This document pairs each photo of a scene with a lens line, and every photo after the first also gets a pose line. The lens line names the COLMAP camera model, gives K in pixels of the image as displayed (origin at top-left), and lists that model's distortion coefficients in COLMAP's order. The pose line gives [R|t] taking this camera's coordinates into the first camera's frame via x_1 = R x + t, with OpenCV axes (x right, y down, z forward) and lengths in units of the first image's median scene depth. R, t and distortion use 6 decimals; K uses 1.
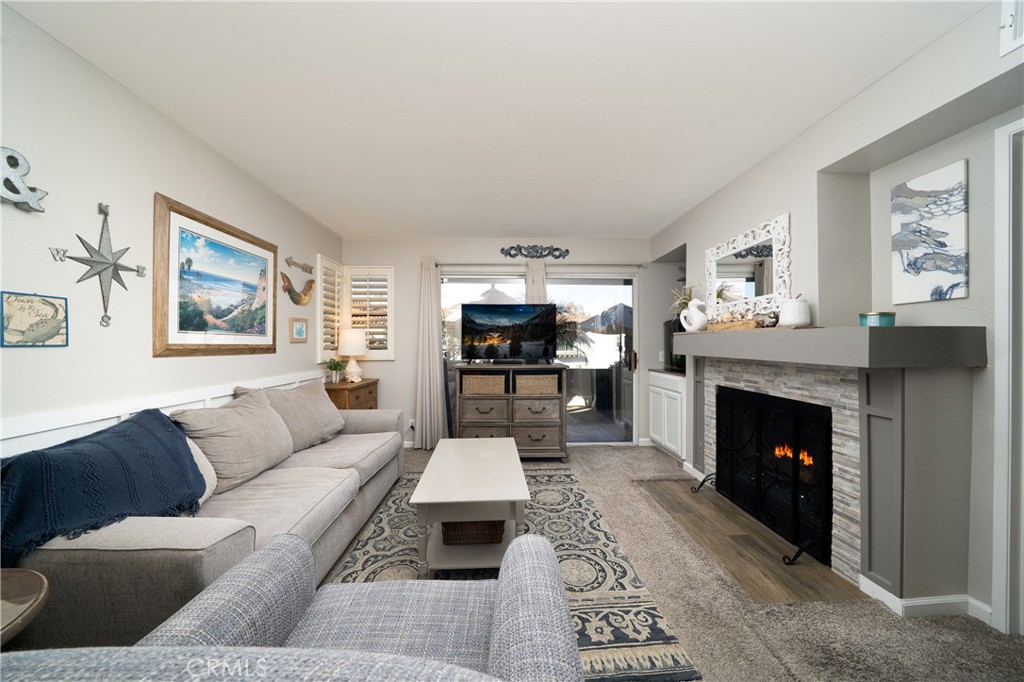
lens RADIAL K [[360.3, 0, 511.5], [0, 360.3, 342.3], [0, 0, 1]] dist [-0.017655, 0.000551]
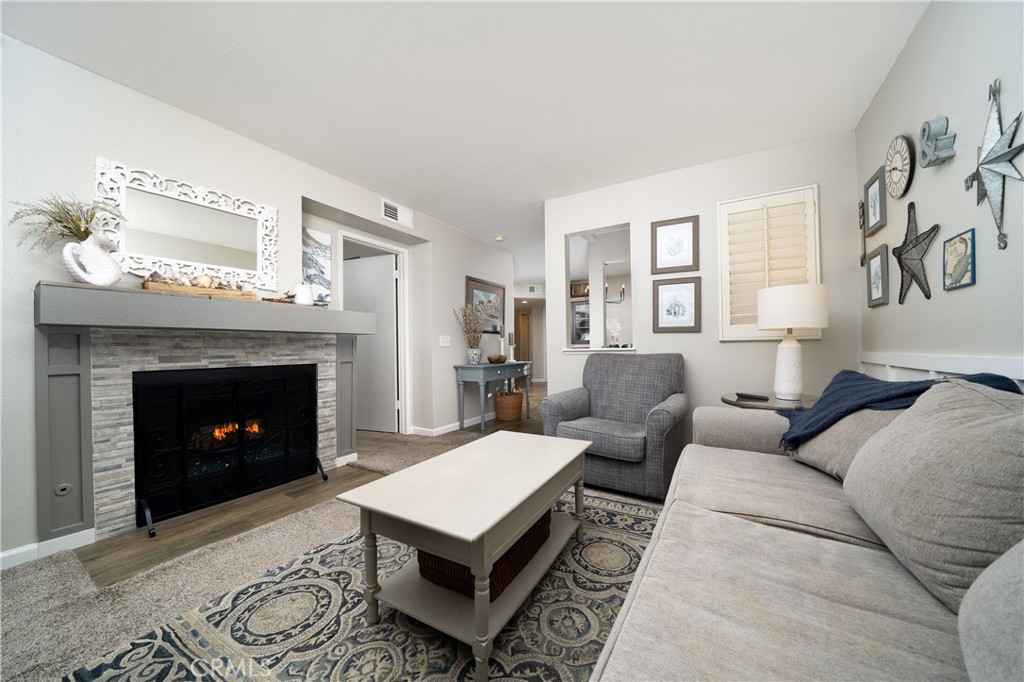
lens RADIAL K [[360.3, 0, 509.4], [0, 360.3, 343.2], [0, 0, 1]] dist [-0.017655, 0.000551]
pose [[-0.836927, 0.014441, 0.547123, -0.540094], [0.008133, 0.999870, -0.013950, 0.112549], [-0.547254, -0.007225, -0.836936, 1.640541]]
